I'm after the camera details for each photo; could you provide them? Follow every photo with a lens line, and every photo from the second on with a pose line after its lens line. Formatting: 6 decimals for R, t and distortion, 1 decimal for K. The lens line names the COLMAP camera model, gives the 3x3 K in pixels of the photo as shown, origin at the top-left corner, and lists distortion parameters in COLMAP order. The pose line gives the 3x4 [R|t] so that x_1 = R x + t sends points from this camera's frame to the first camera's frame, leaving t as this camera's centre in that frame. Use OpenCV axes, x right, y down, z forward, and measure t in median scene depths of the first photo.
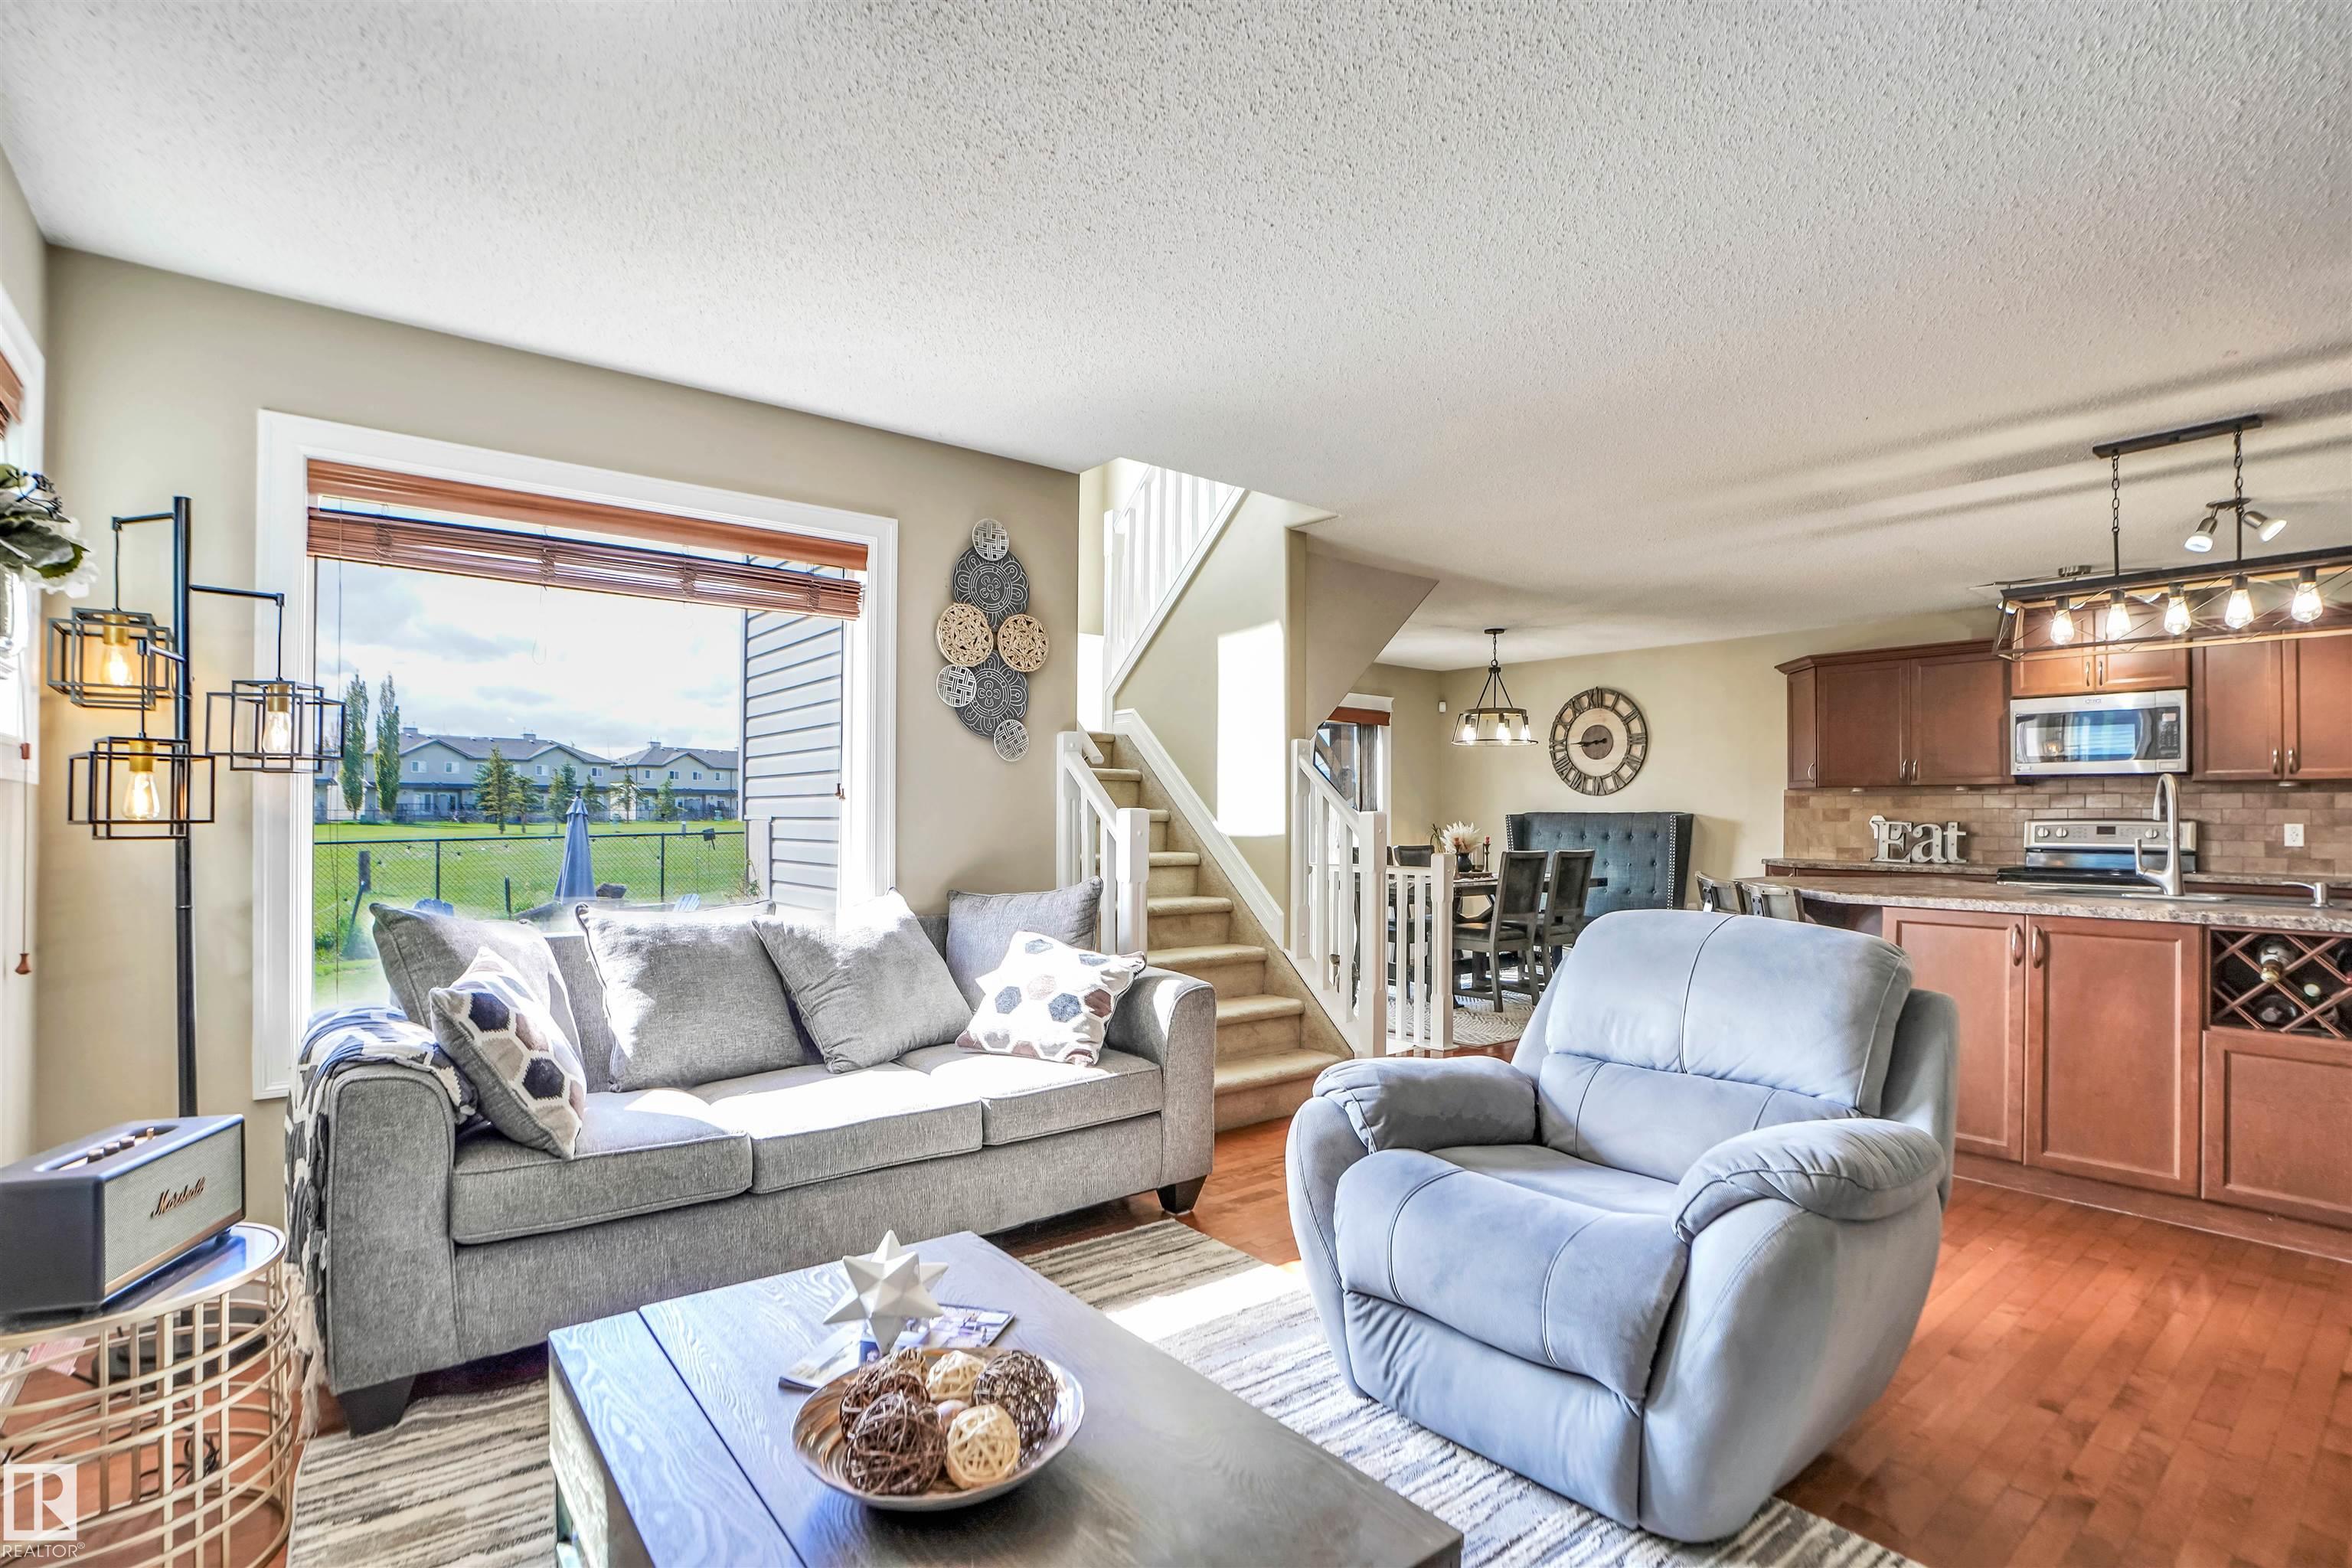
lens RADIAL K [[1122.8, 0, 1192.2], [0, 1122.8, 802.0], [0, 0, 1]] dist [-0.066612, 0.028385]
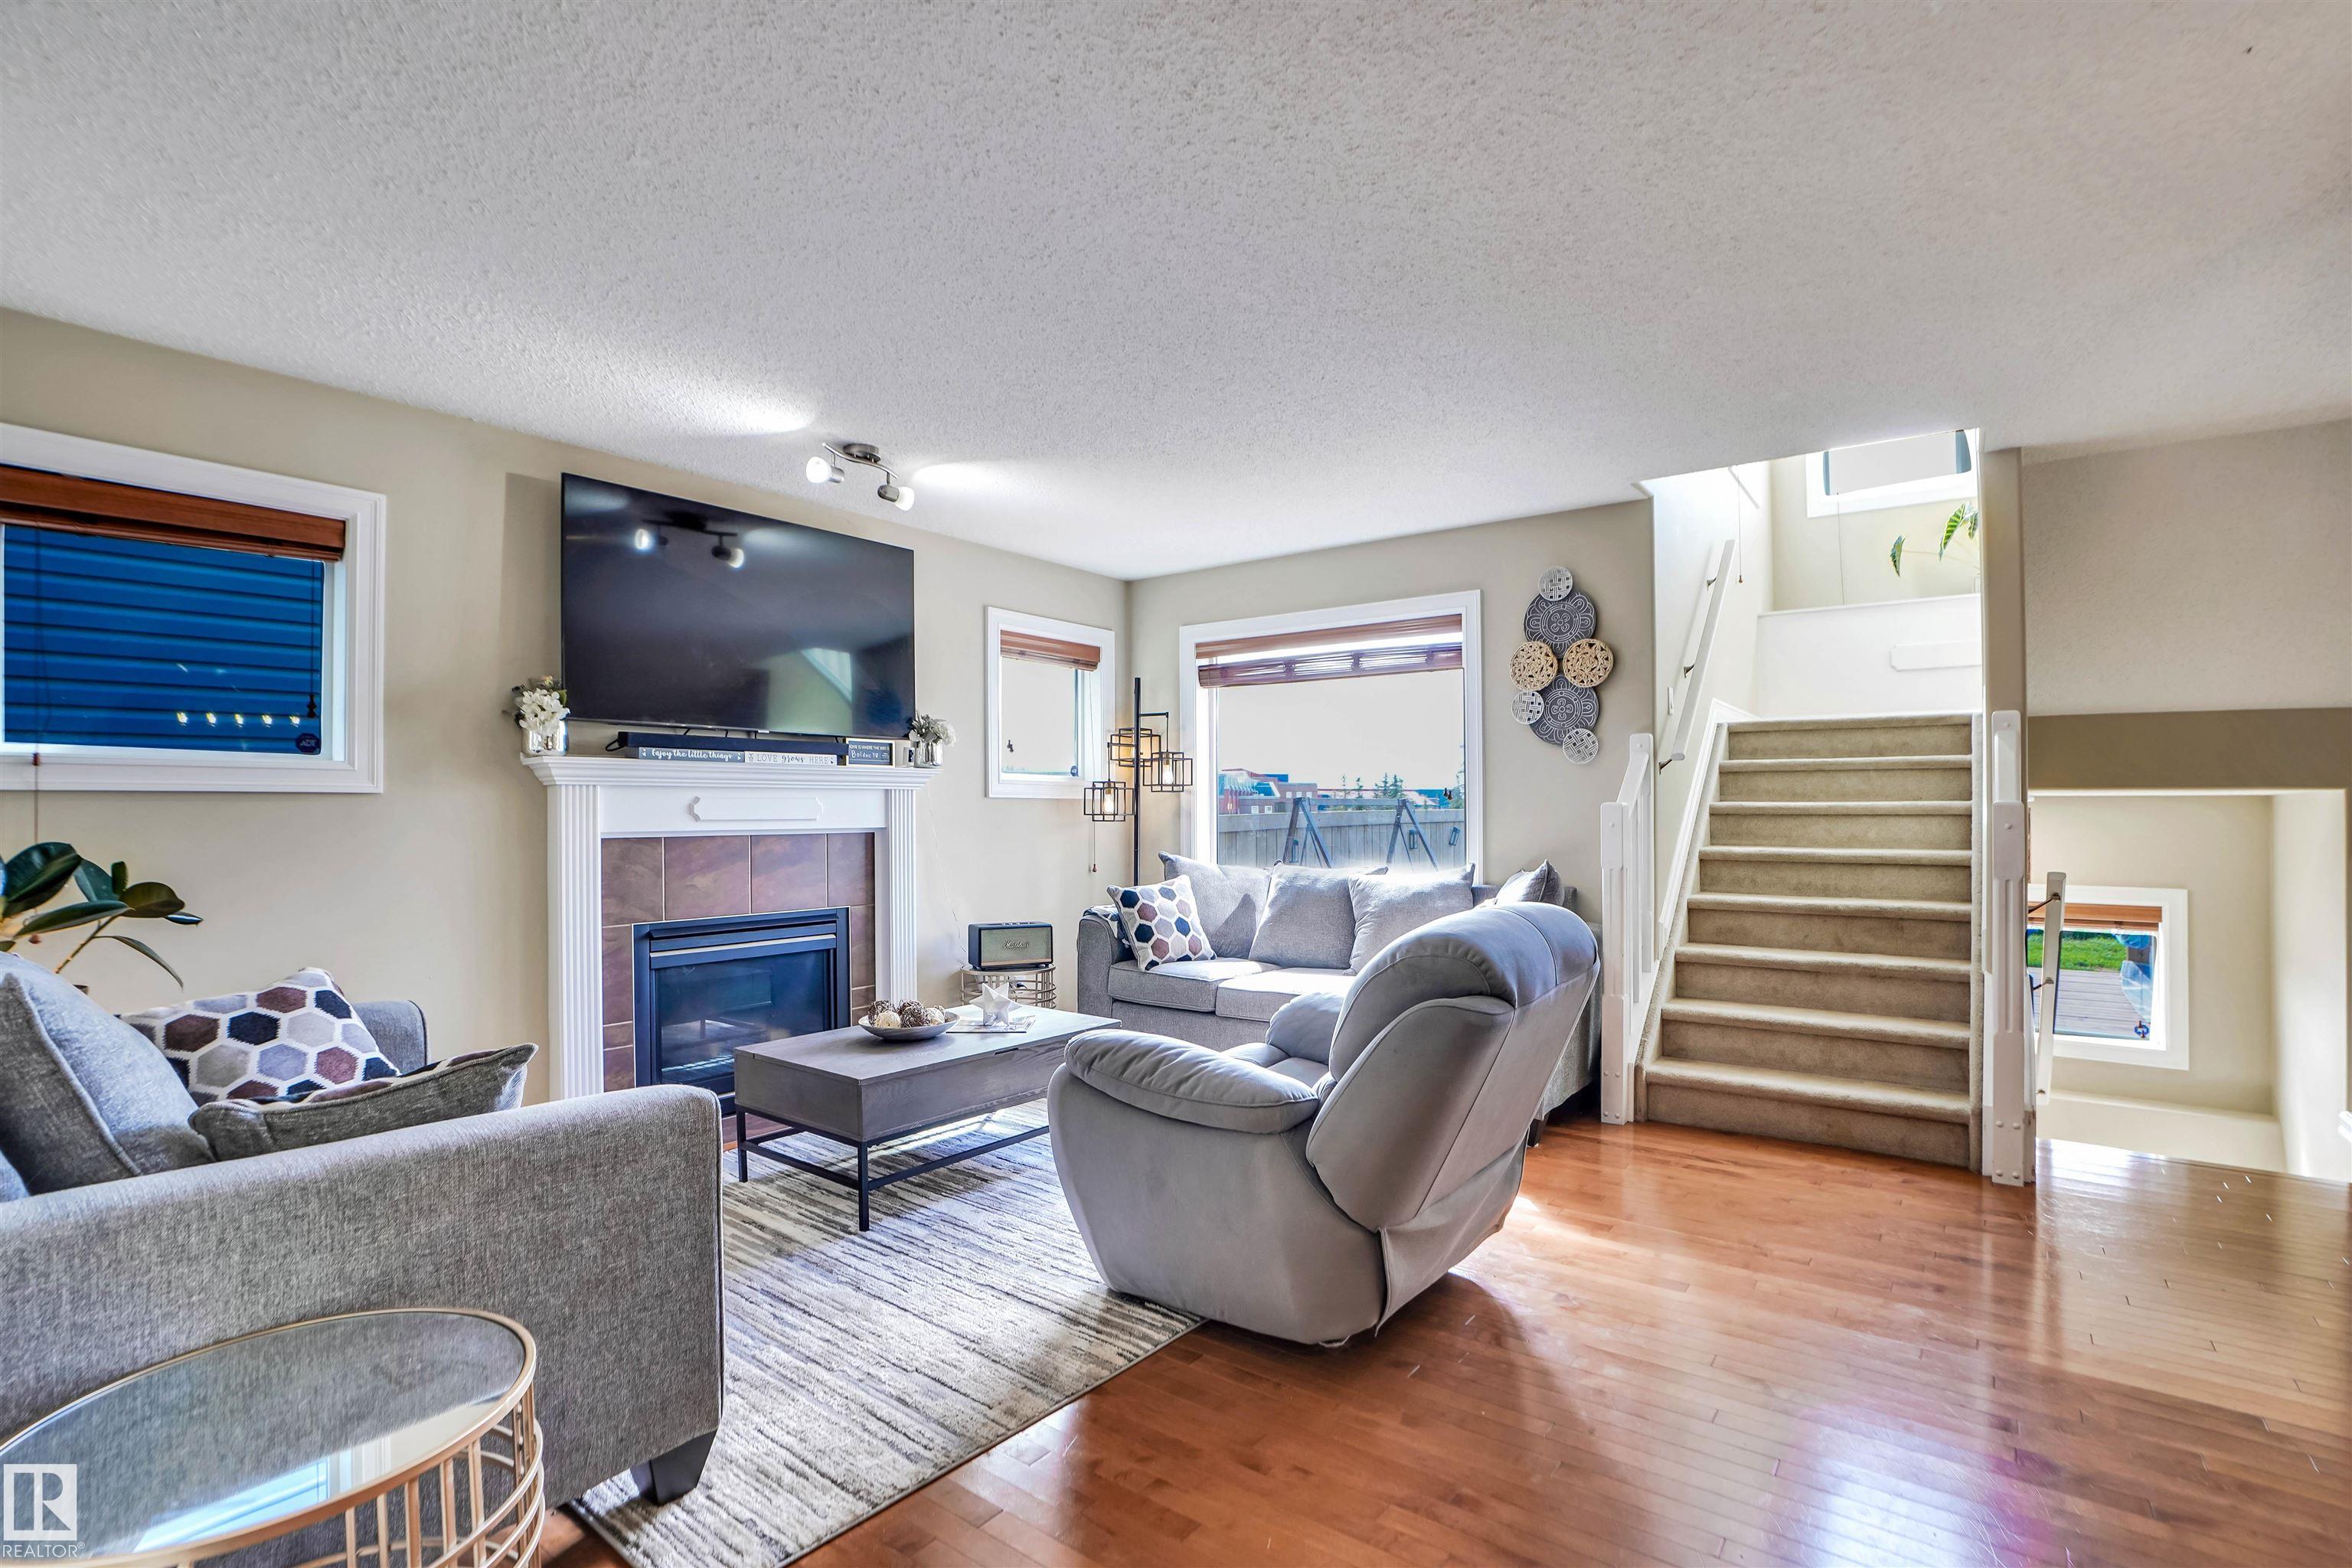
lens RADIAL K [[1091.6, 0, 1194.1], [0, 1091.6, 785.0], [0, 0, 1]] dist [-0.072484, 0.030257]
pose [[0.234070, -0.027995, -0.971817, 0.574571], [0.011095, 0.999597, -0.026123, 0.007654], [0.972156, -0.004667, 0.234287, 0.225750]]
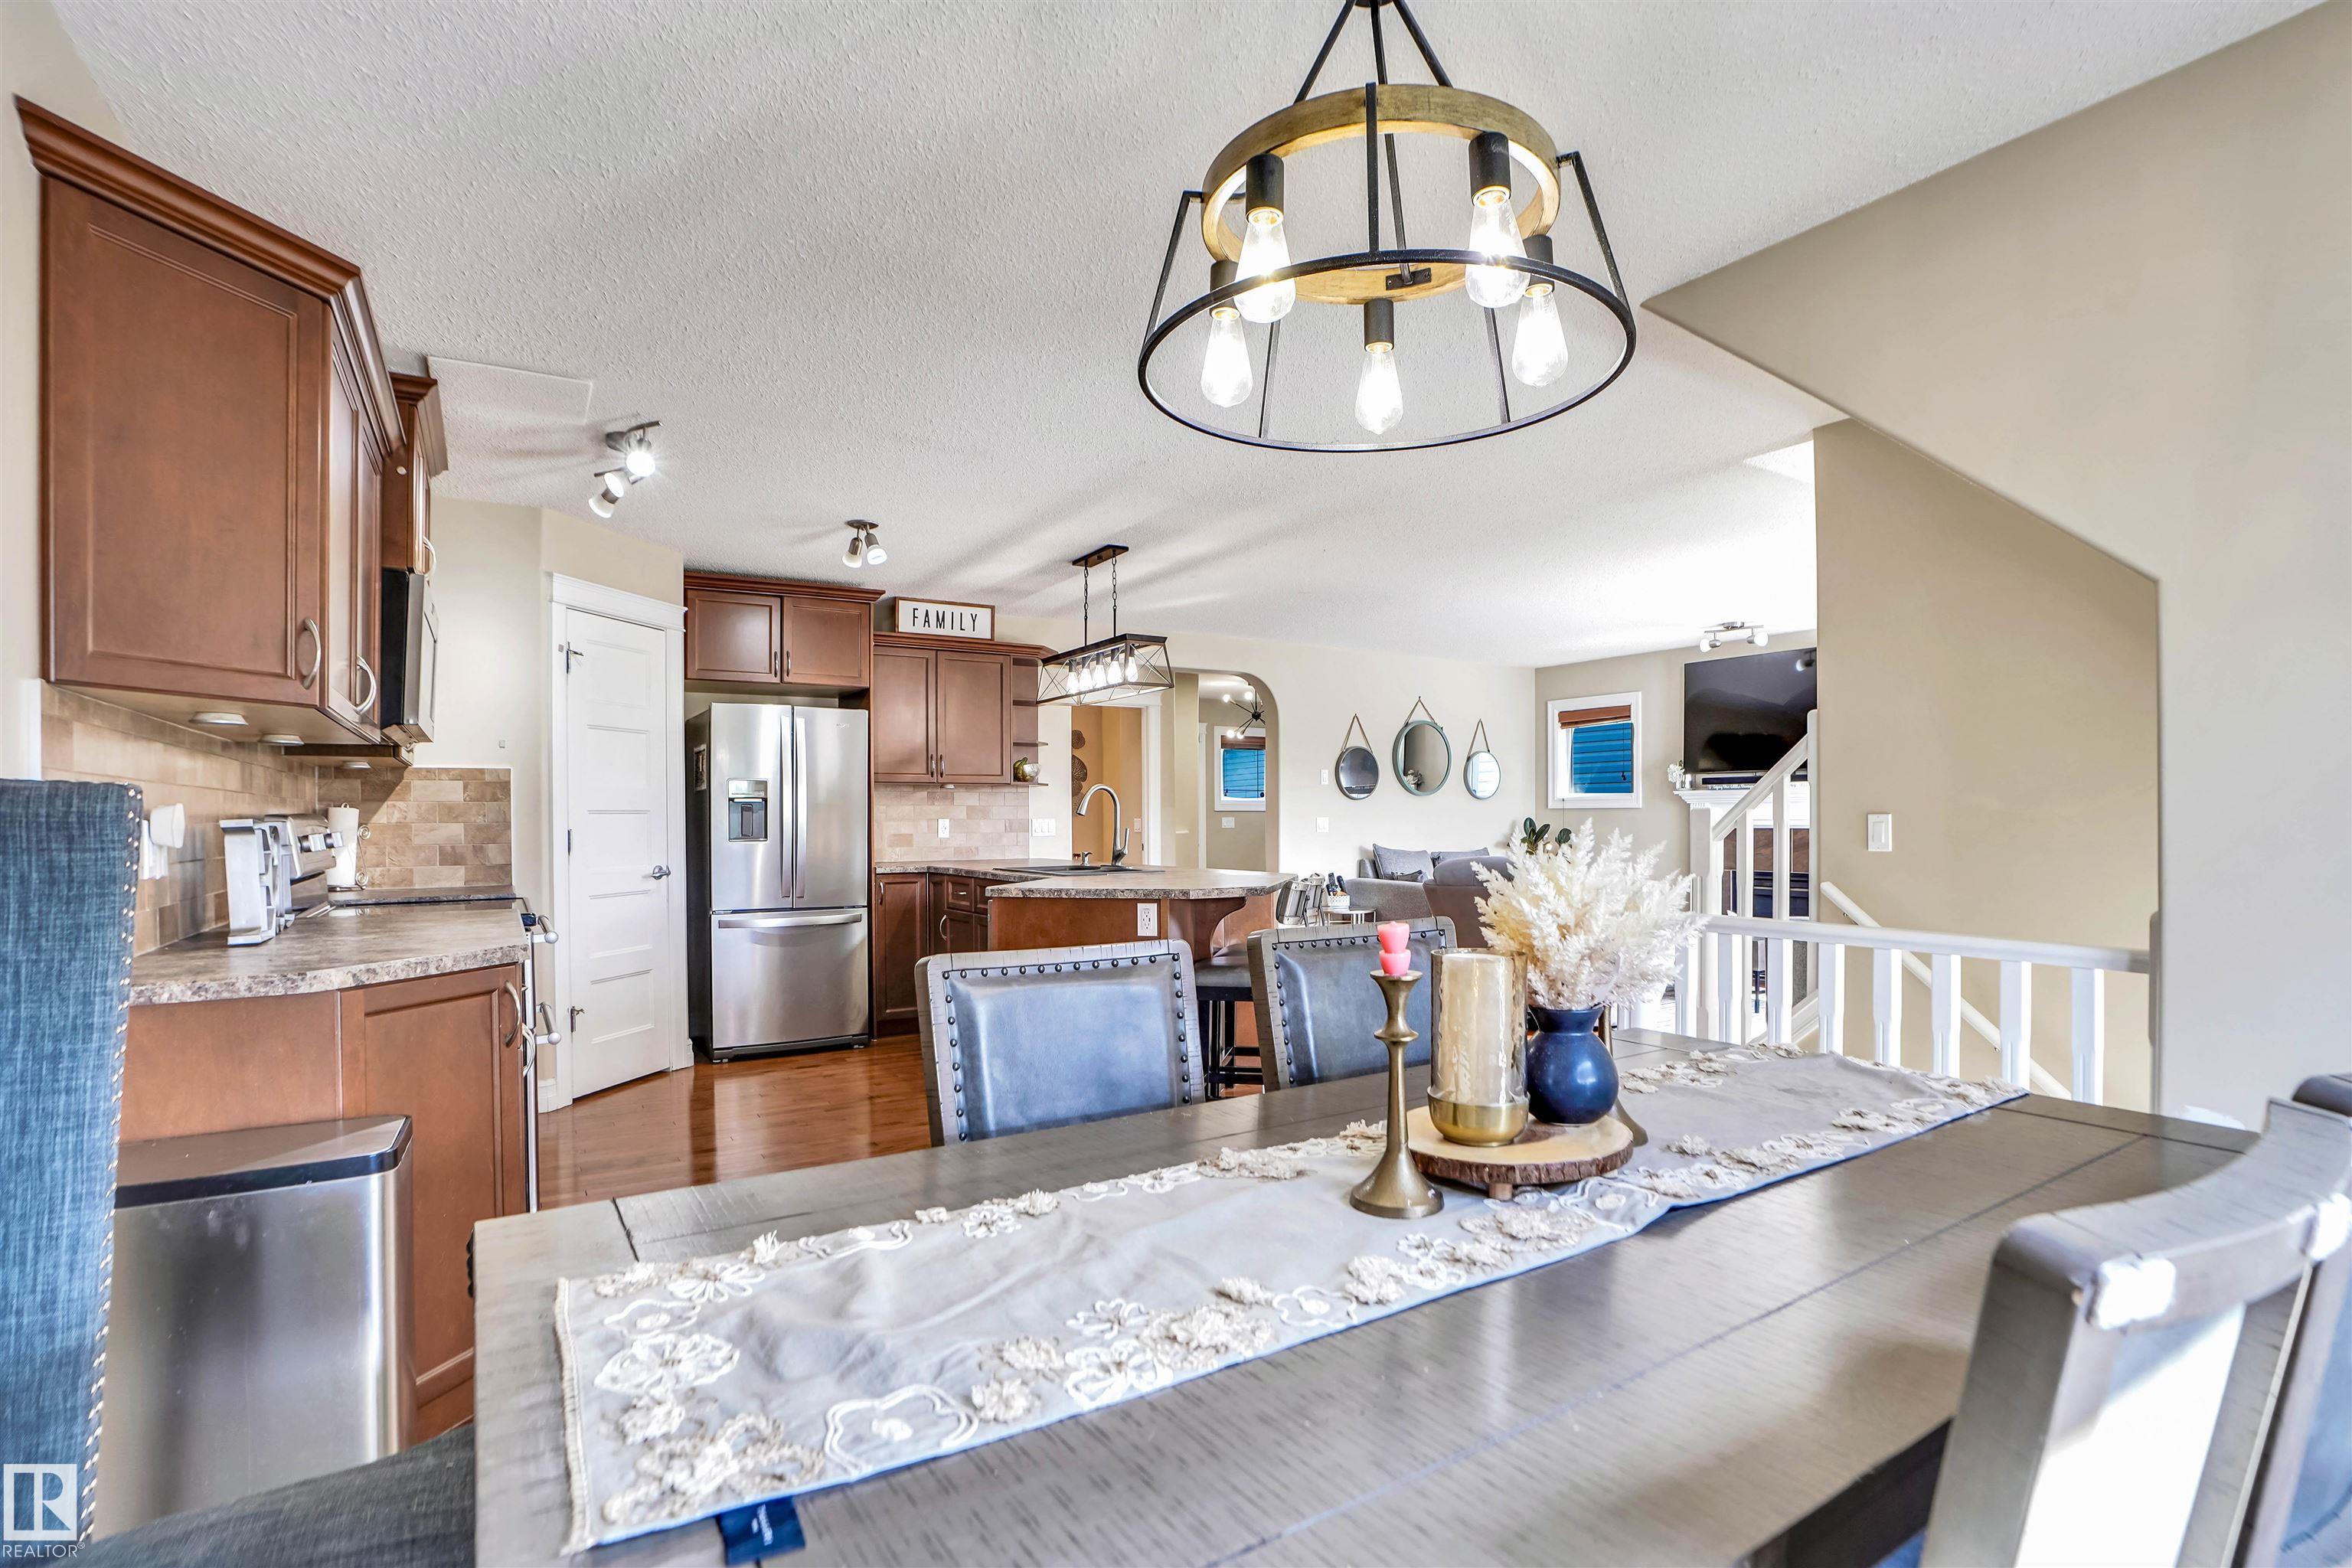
lens RADIAL K [[1122.8, 0, 1192.2], [0, 1122.8, 802.0], [0, 0, 1]] dist [-0.066612, 0.028385]
pose [[-0.993055, -0.003113, 0.117611, 0.361797], [-0.005224, 0.999831, -0.017648, 0.014151], [-0.117536, -0.018140, -0.992903, 1.484983]]
